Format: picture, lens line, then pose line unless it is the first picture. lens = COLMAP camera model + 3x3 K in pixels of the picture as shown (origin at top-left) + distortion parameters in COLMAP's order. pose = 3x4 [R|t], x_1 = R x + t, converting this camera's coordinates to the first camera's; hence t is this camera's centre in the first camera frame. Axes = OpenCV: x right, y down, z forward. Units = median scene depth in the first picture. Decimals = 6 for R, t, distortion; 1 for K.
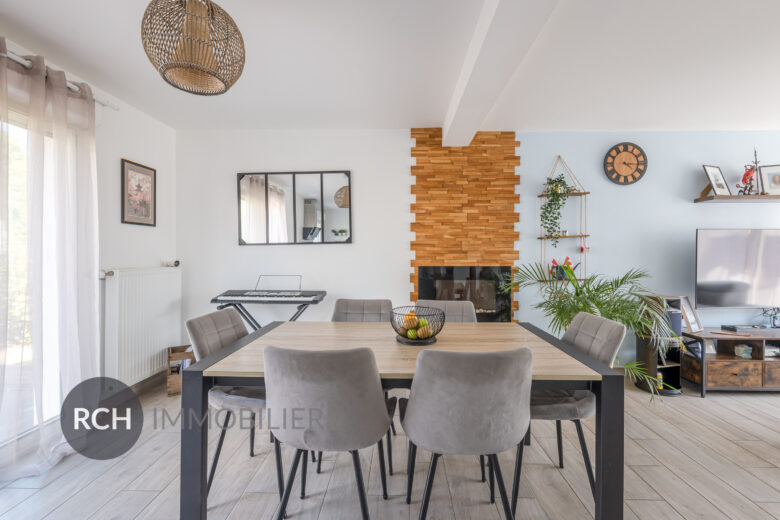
lens RADIAL K [[340.5, 0, 393.1], [0, 340.5, 257.9], [0, 0, 1]] dist [0.000414, 0.000378]
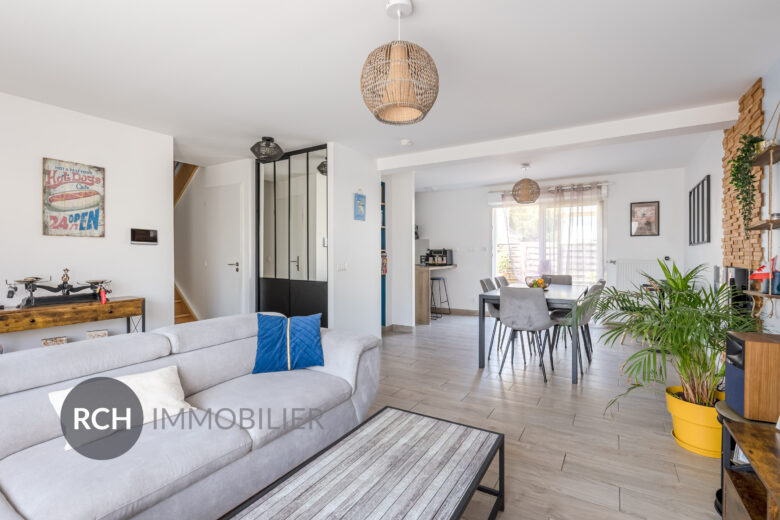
lens RADIAL K [[363.7, 0, 391.3], [0, 363.7, 258.9], [0, 0, 1]] dist [-0.003933, -0.001700]
pose [[-0.507535, 0.017532, -0.861453, 1.387720], [0.000319, 0.999797, 0.020160, -0.012659], [0.861631, 0.009958, -0.507437, 0.725415]]
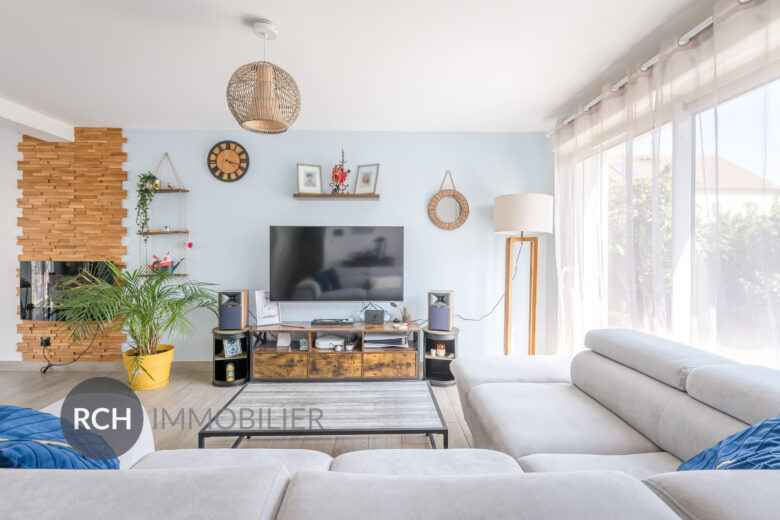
lens RADIAL K [[363.7, 0, 391.2], [0, 363.7, 253.3], [0, 0, 1]] dist [-0.003933, -0.001700]
pose [[0.999083, 0.004005, 0.042623, 1.112503], [-0.004083, 0.999990, 0.001724, -0.004575], [-0.042616, -0.001896, 0.999090, -0.109117]]
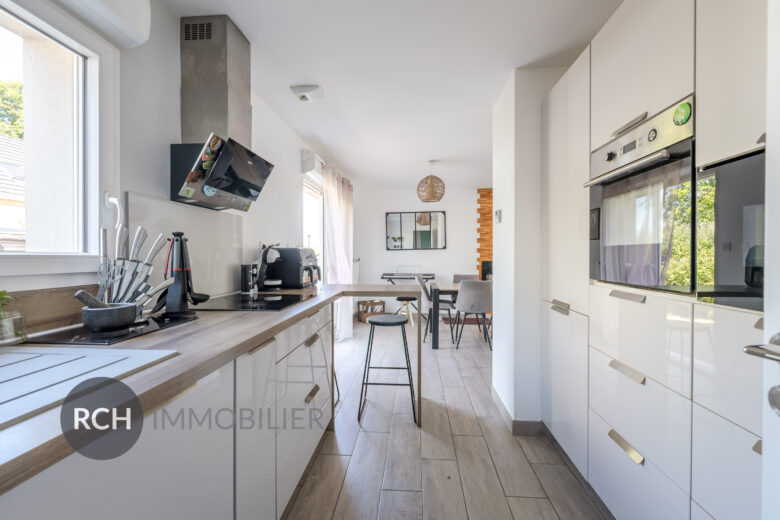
lens RADIAL K [[340.5, 0, 389.4], [0, 340.5, 259.0], [0, 0, 1]] dist [0.000414, 0.000378]
pose [[0.998634, 0.000707, -0.052243, -0.340982], [-0.000868, 0.999995, -0.003059, 0.019088], [0.052240, 0.003100, 0.998630, -0.930629]]
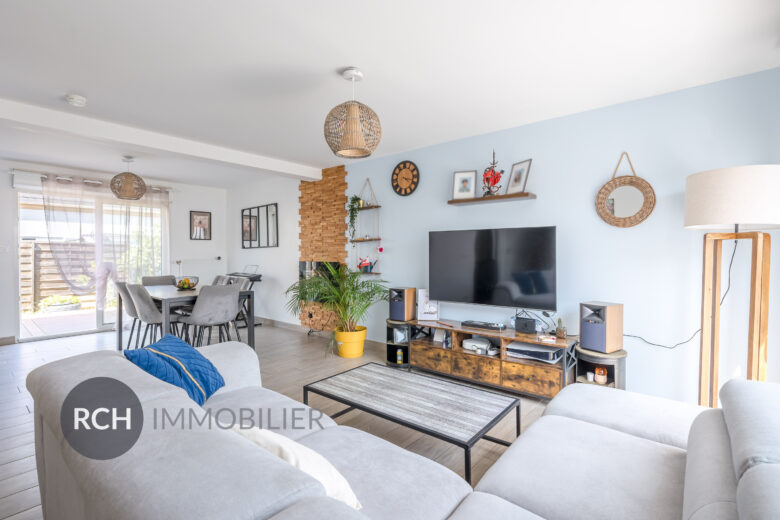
lens RADIAL K [[363.7, 0, 396.4], [0, 363.7, 257.8], [0, 0, 1]] dist [-0.003933, -0.001700]
pose [[0.786632, 0.007615, -0.617376, 1.440007], [-0.002657, 0.999956, 0.008950, -0.007113], [0.617417, -0.005400, 0.786618, -0.033744]]
